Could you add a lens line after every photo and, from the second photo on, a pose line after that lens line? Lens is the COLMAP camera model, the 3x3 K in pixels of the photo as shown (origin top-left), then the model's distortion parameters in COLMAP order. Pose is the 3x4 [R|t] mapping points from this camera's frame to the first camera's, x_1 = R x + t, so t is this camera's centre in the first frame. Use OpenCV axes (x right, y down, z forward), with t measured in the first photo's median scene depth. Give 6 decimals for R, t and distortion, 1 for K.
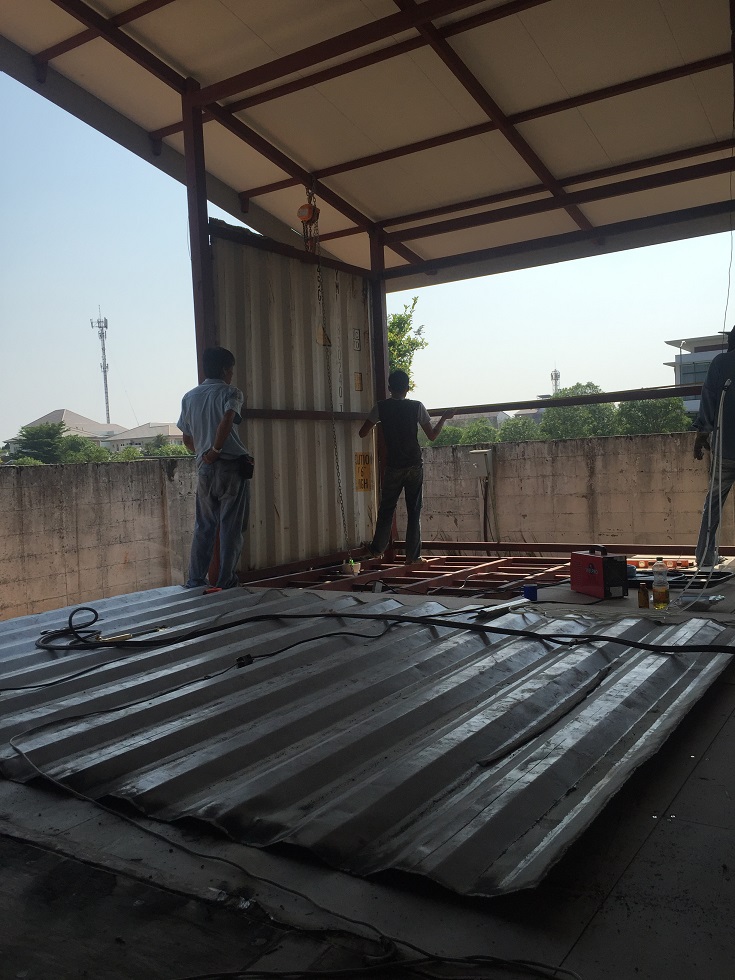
lens RADIAL K [[836.5, 0, 382.8], [0, 836.5, 508.1], [0, 0, 1]] dist [0.092098, -0.104992]
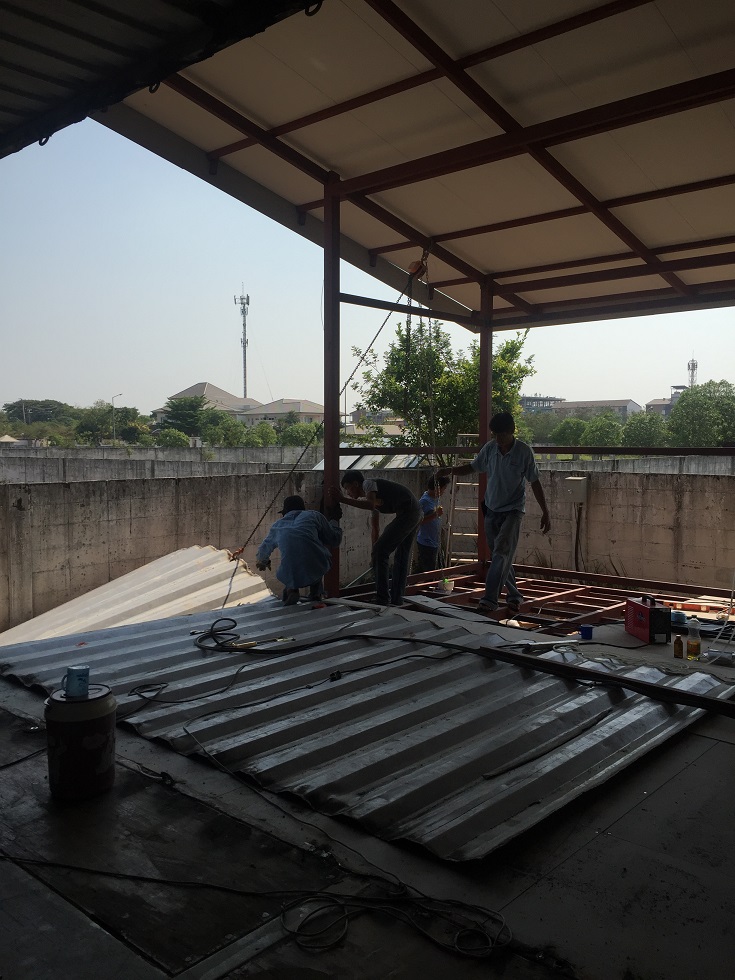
lens RADIAL K [[832.3, 0, 367.5], [0, 832.3, 490.0], [0, 0, 1]] dist [0.085335, -0.110675]
pose [[0.985320, 0.051141, -0.162878, 0.034917], [-0.050419, 0.998691, 0.008567, -0.061150], [0.163103, -0.000229, 0.986609, -0.141278]]
